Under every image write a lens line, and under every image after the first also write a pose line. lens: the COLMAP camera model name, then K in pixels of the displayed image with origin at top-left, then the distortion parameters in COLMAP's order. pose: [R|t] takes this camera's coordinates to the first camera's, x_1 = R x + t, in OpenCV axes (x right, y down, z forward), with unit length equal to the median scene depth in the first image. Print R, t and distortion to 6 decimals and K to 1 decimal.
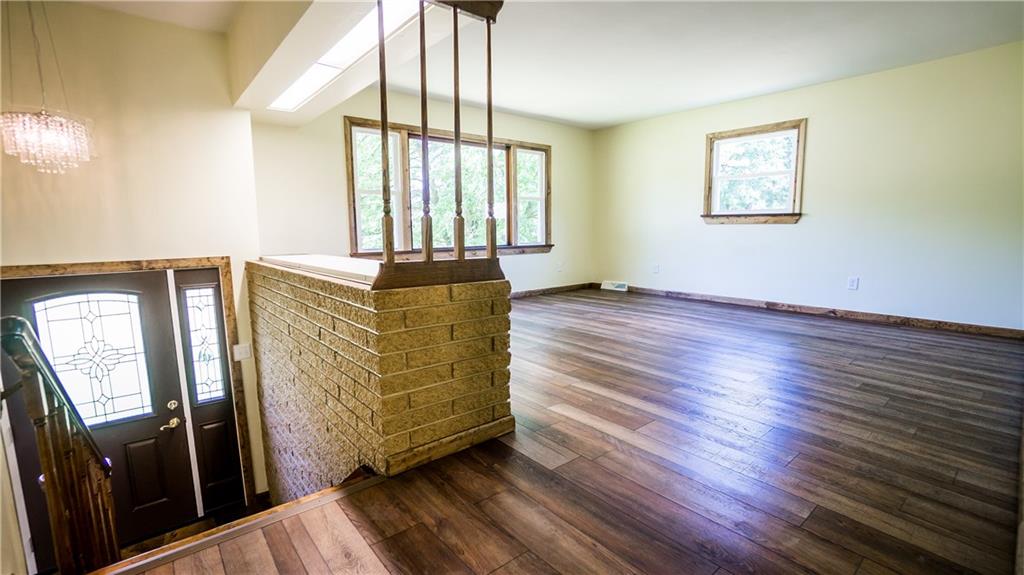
lens RADIAL K [[461.0, 0, 514.0], [0, 461.0, 294.1], [0, 0, 1]] dist [-0.057868, 0.023416]
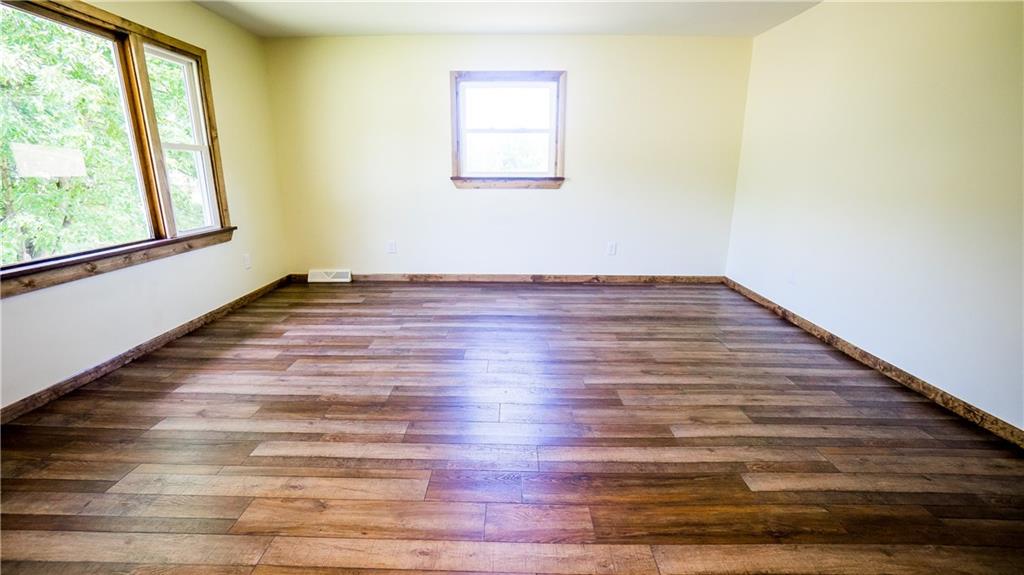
lens RADIAL K [[448.1, 0, 501.2], [0, 448.1, 288.1], [0, 0, 1]] dist [-0.035998, 0.000351]
pose [[0.657444, -0.182360, 0.731103, -0.158245], [0.099314, 0.982779, 0.155828, -0.111098], [-0.746930, -0.029839, 0.664233, 0.476961]]
